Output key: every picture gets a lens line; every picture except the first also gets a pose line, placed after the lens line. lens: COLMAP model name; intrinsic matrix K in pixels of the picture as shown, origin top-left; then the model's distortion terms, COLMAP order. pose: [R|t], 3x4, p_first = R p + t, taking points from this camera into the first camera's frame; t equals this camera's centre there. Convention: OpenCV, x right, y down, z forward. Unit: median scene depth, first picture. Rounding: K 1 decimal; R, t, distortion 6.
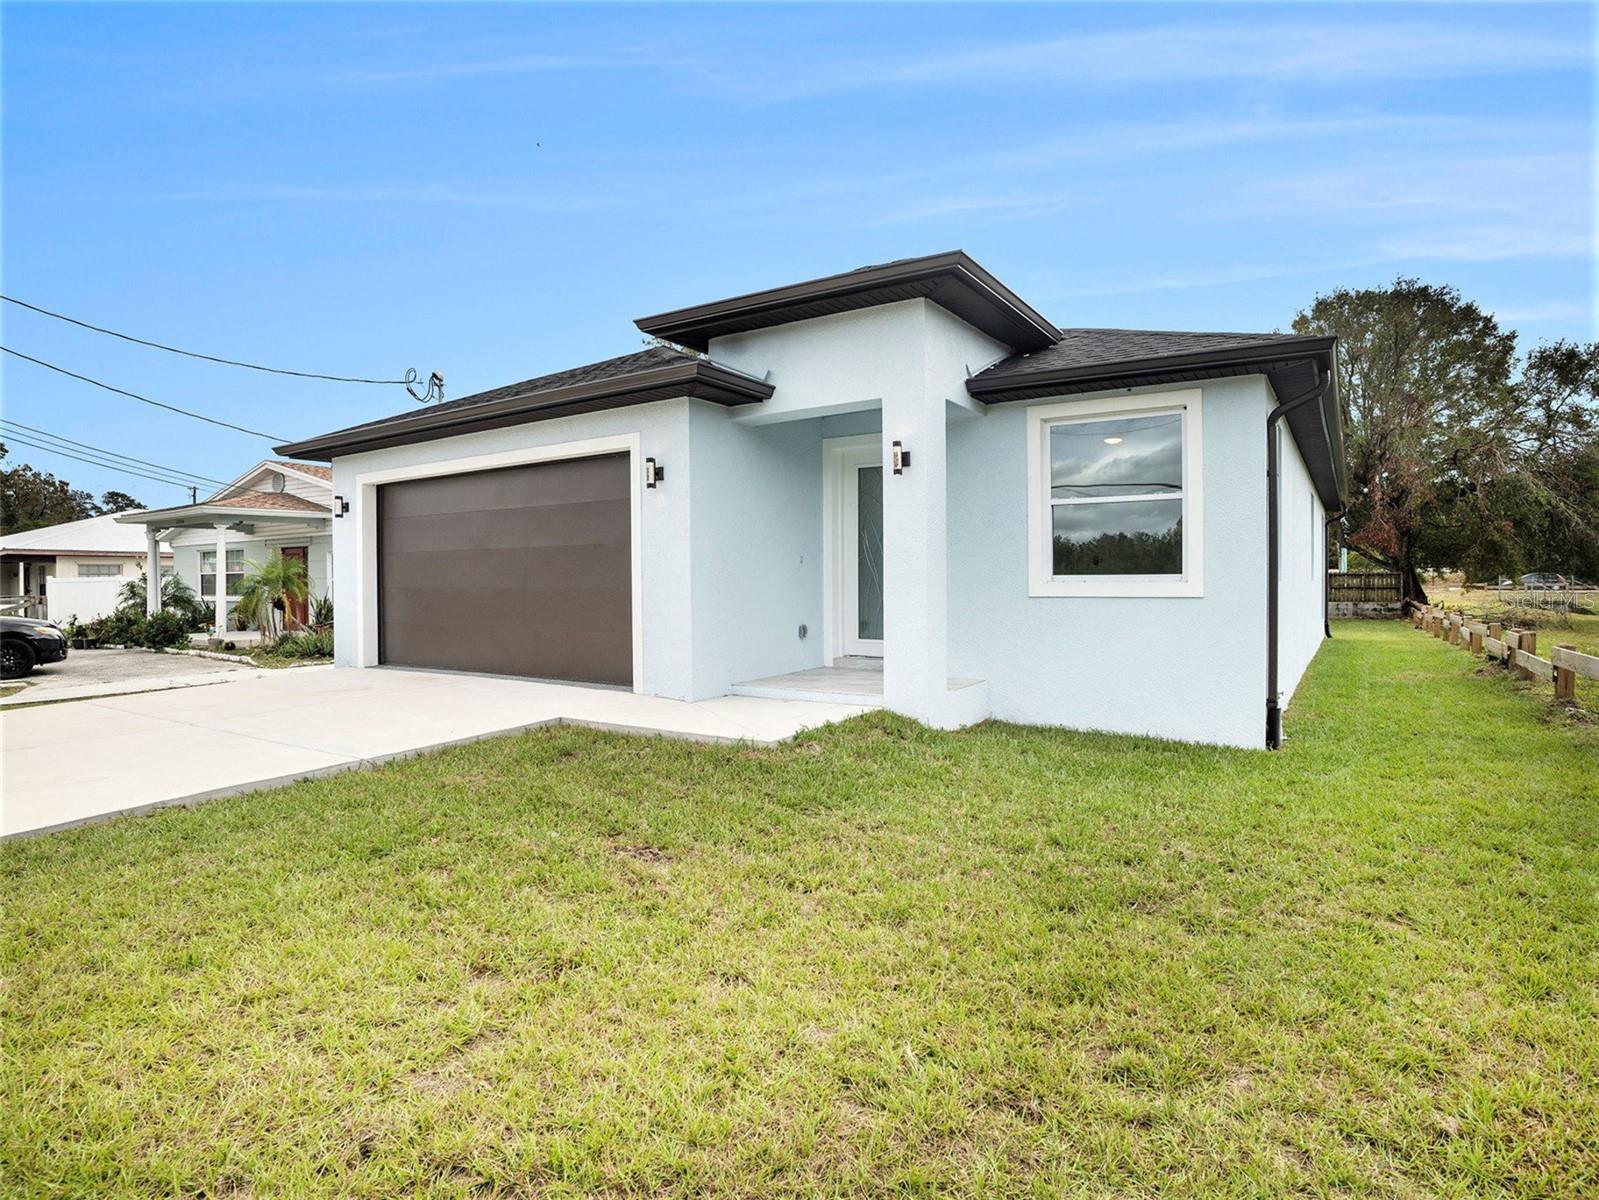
lens RADIAL K [[882.5, 0, 782.7], [0, 882.5, 599.0], [0, 0, 1]] dist [-0.084514, 0.045519]
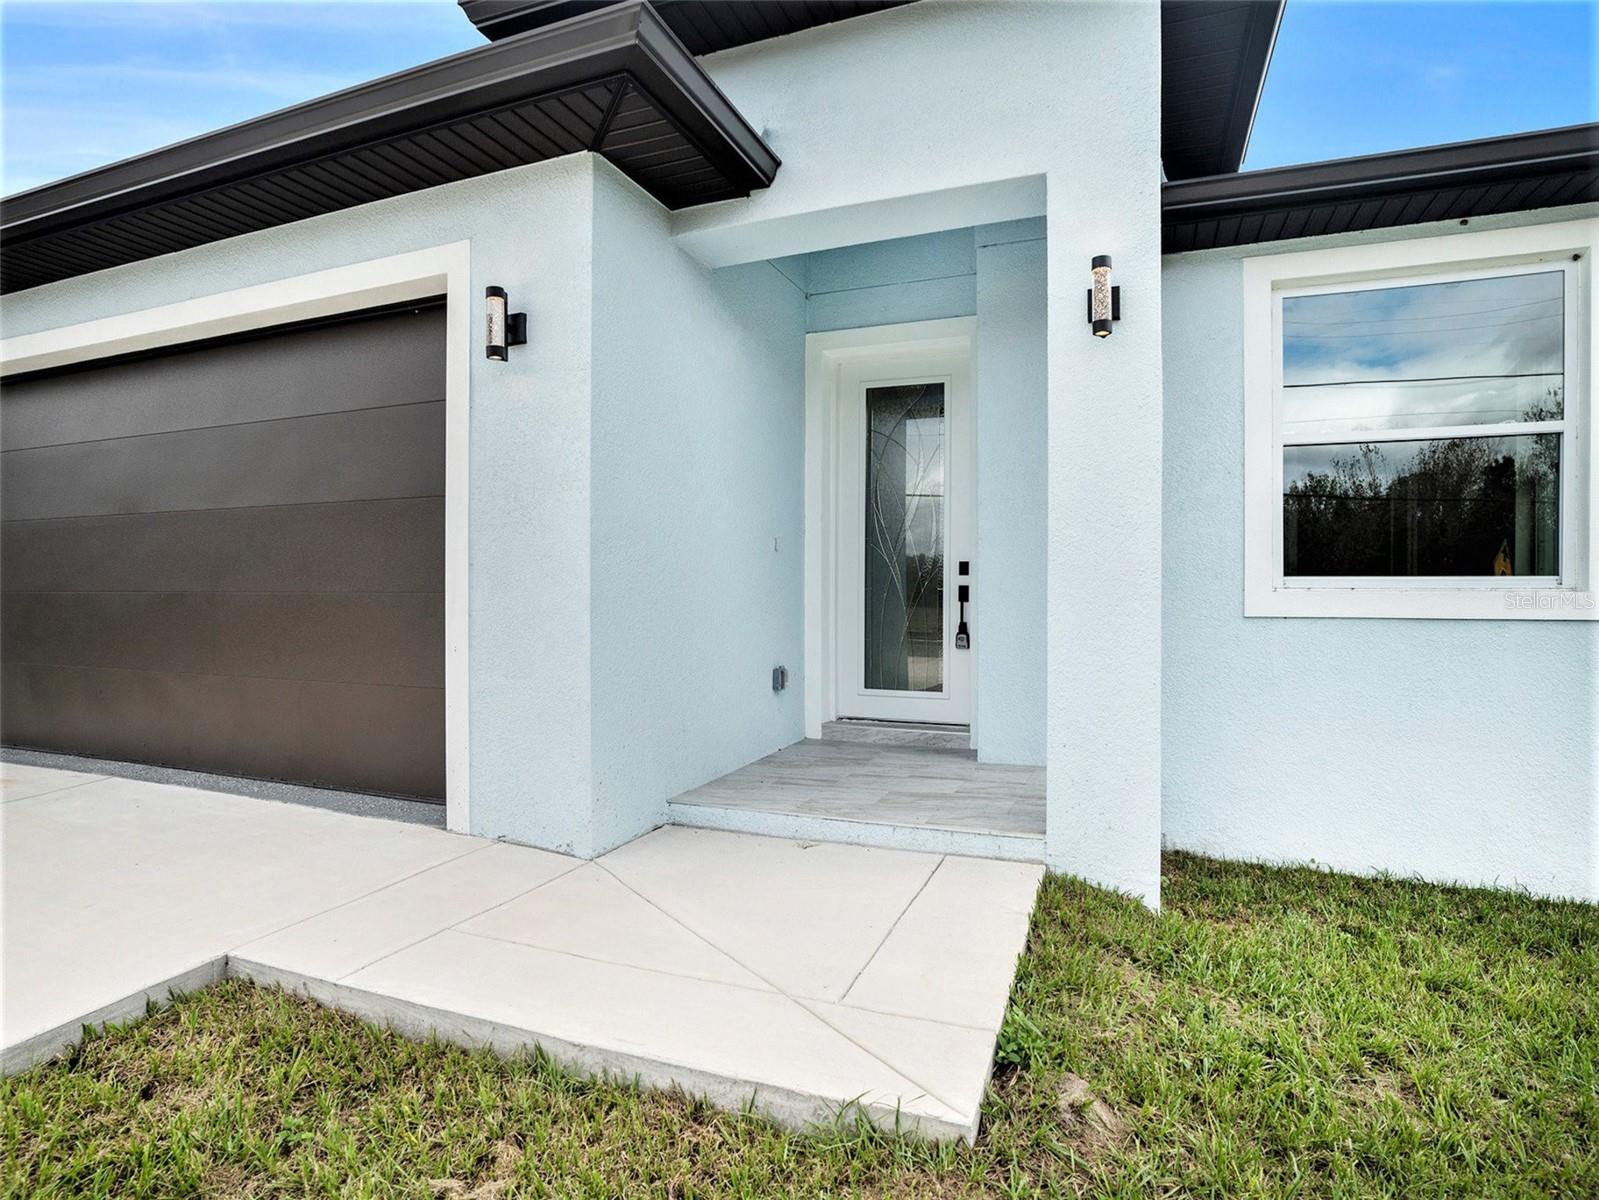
lens RADIAL K [[882.5, 0, 782.7], [0, 882.5, 599.0], [0, 0, 1]] dist [-0.084514, 0.045519]
pose [[0.979610, 0.010133, 0.200653, -0.095019], [-0.007022, 0.999844, -0.016208, -0.003089], [-0.200786, 0.014469, 0.979528, 0.548068]]
